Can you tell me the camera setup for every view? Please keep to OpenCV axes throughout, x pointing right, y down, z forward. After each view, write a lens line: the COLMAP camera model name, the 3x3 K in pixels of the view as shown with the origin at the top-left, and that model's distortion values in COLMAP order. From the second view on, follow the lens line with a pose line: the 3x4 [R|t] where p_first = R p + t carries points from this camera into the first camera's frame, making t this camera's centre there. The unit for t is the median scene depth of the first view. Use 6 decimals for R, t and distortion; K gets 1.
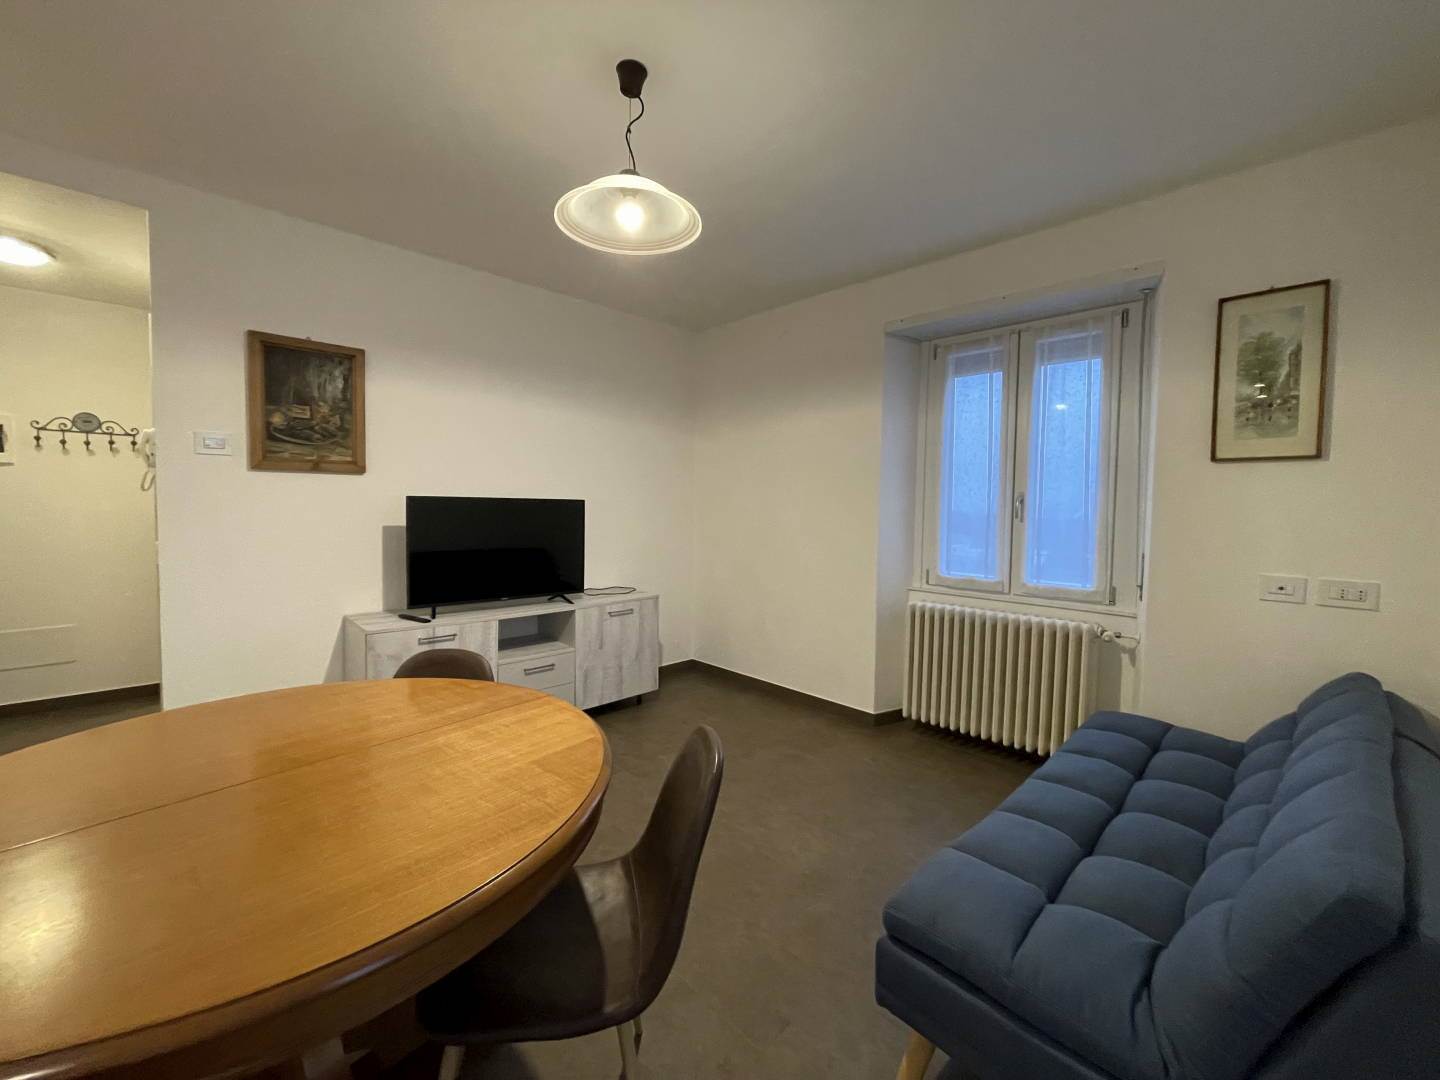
lens RADIAL K [[580.2, 0, 720.2], [0, 580.2, 531.4], [0, 0, 1]] dist [-0.001723, -0.000140]
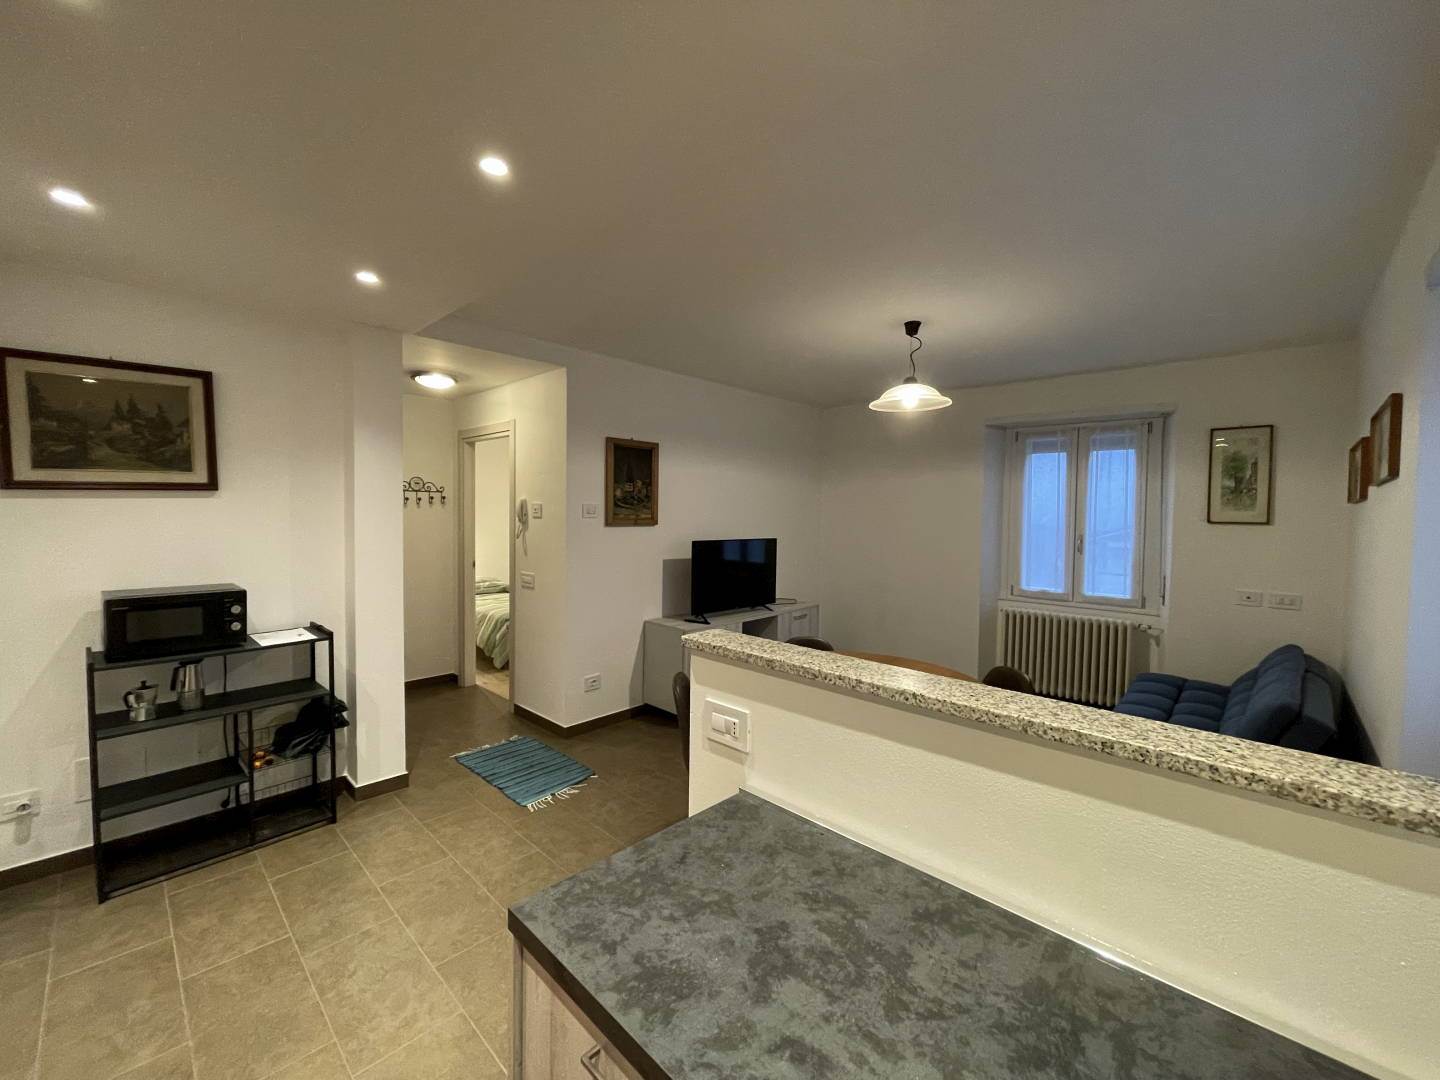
lens RADIAL K [[583.8, 0, 720.2], [0, 583.8, 531.8], [0, 0, 1]] dist [-0.001106, -0.000313]
pose [[0.998946, -0.004344, 0.045701, -0.680227], [0.004795, 0.999941, -0.009753, -0.088930], [-0.045656, 0.009962, 0.998908, -0.664482]]
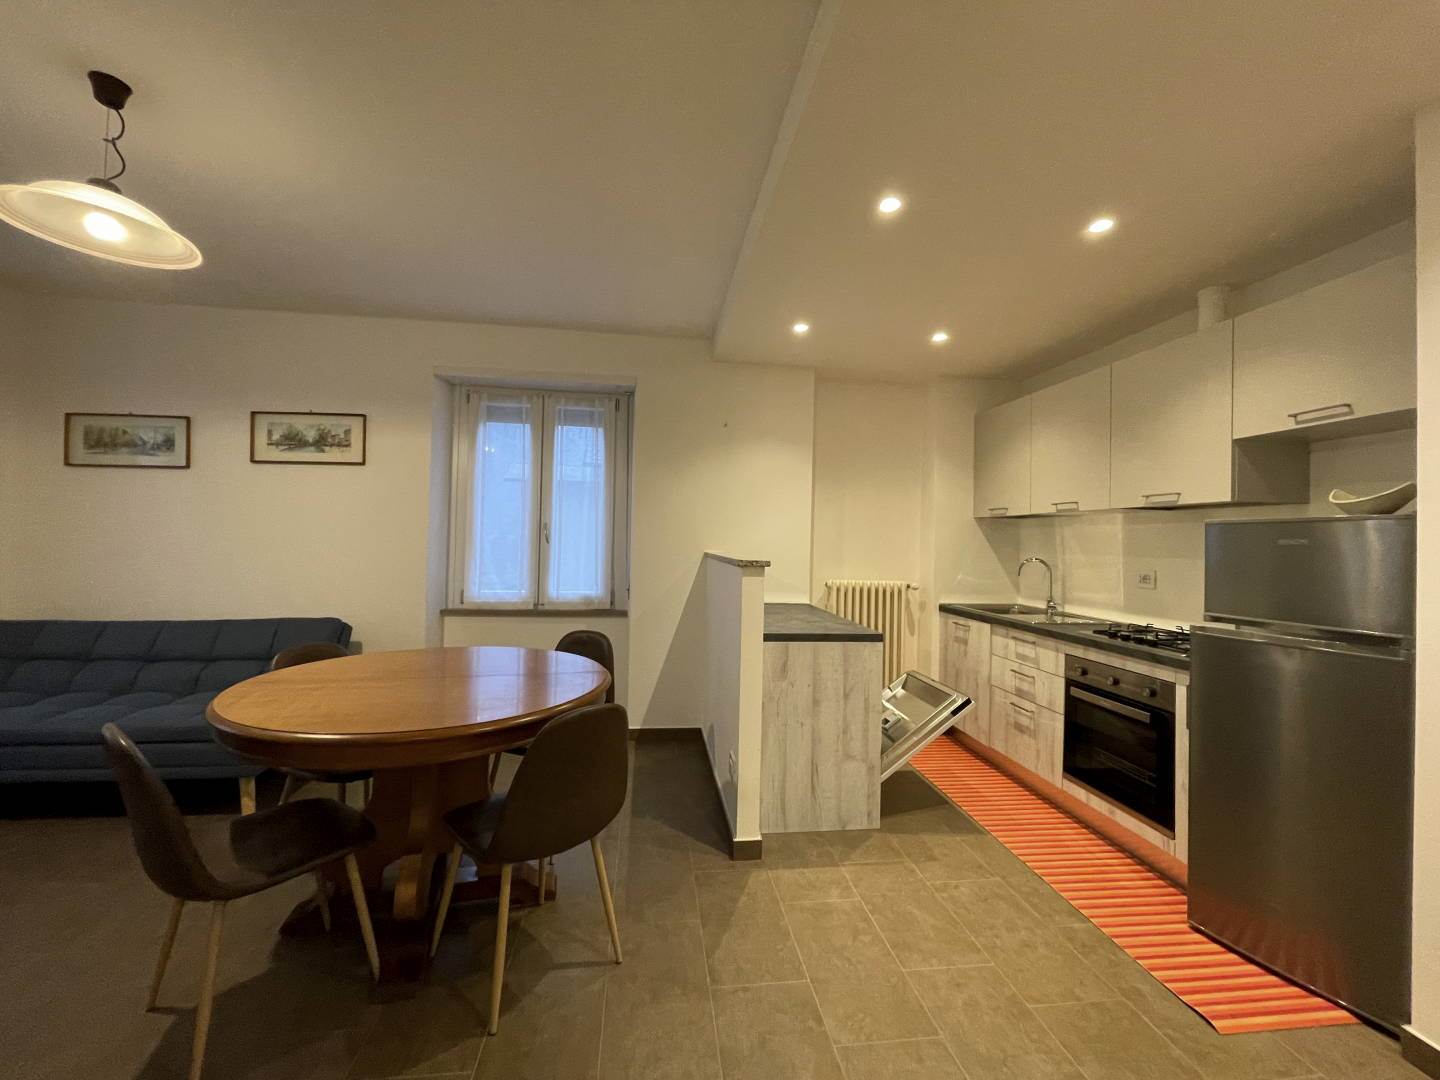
lens RADIAL K [[580.2, 0, 720.2], [0, 580.2, 531.4], [0, 0, 1]] dist [-0.001723, -0.000140]
pose [[-0.801357, -0.028336, 0.597515, -1.259085], [-0.009792, 0.999365, 0.034261, -0.062233], [-0.598106, 0.021605, -0.801125, 0.938468]]
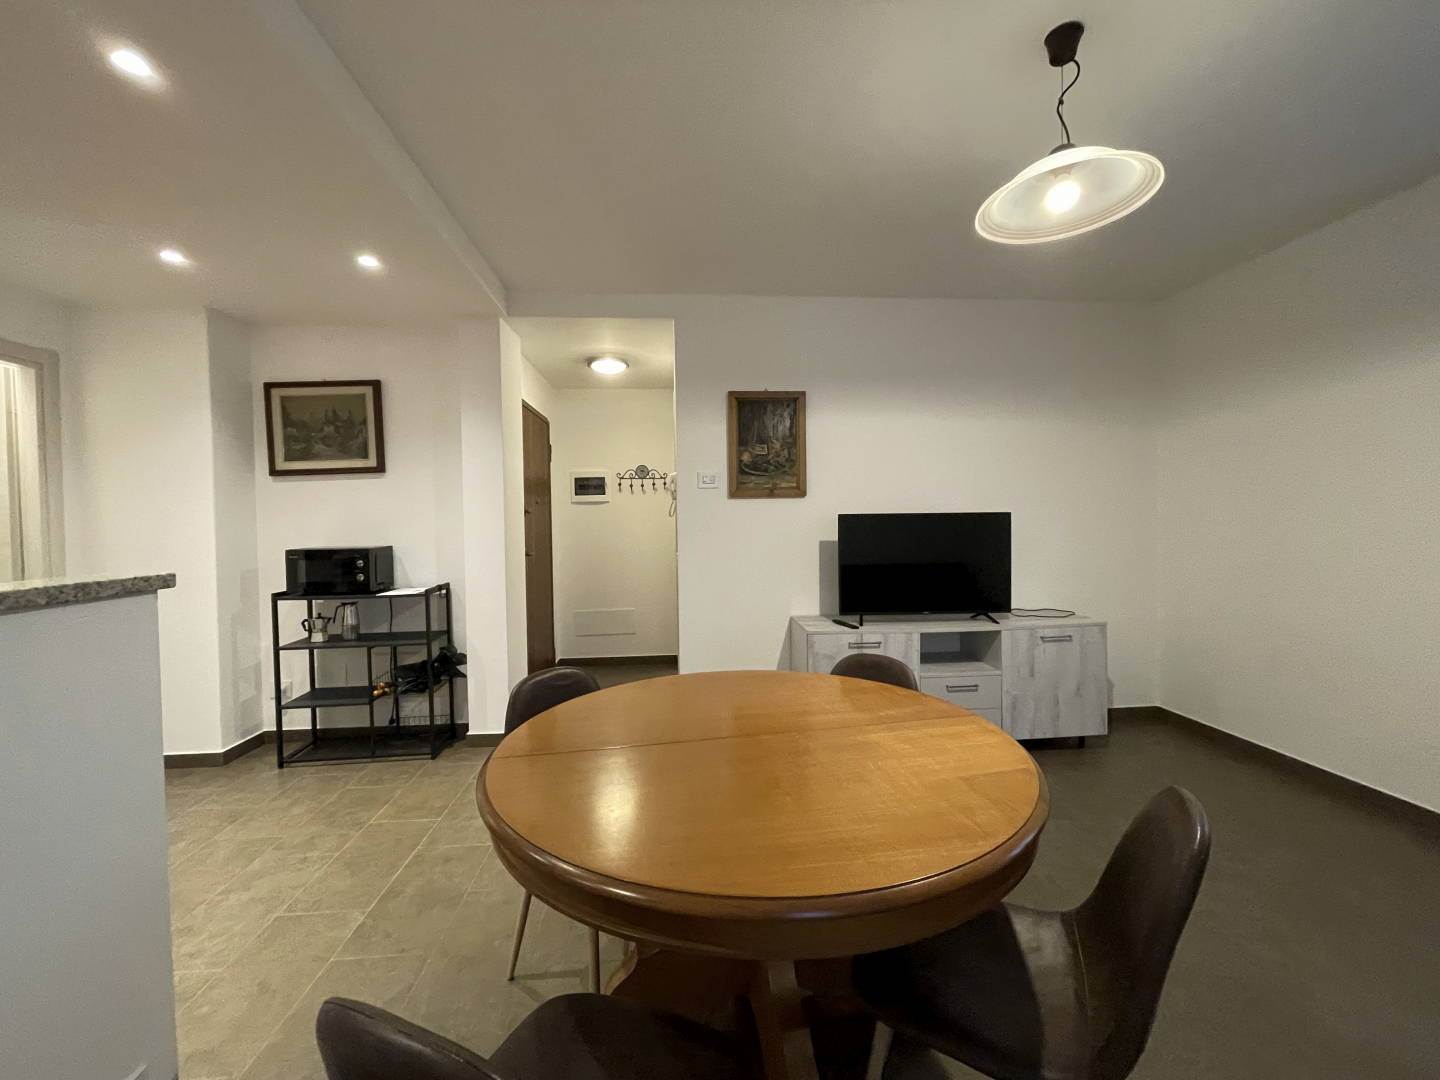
lens RADIAL K [[580.2, 0, 720.2], [0, 580.2, 531.4], [0, 0, 1]] dist [-0.001723, -0.000140]
pose [[0.769975, -0.013073, -0.637941, 0.000430], [-0.003688, 0.999682, -0.024938, 0.000647], [0.638064, 0.021554, 0.769682, -0.011993]]
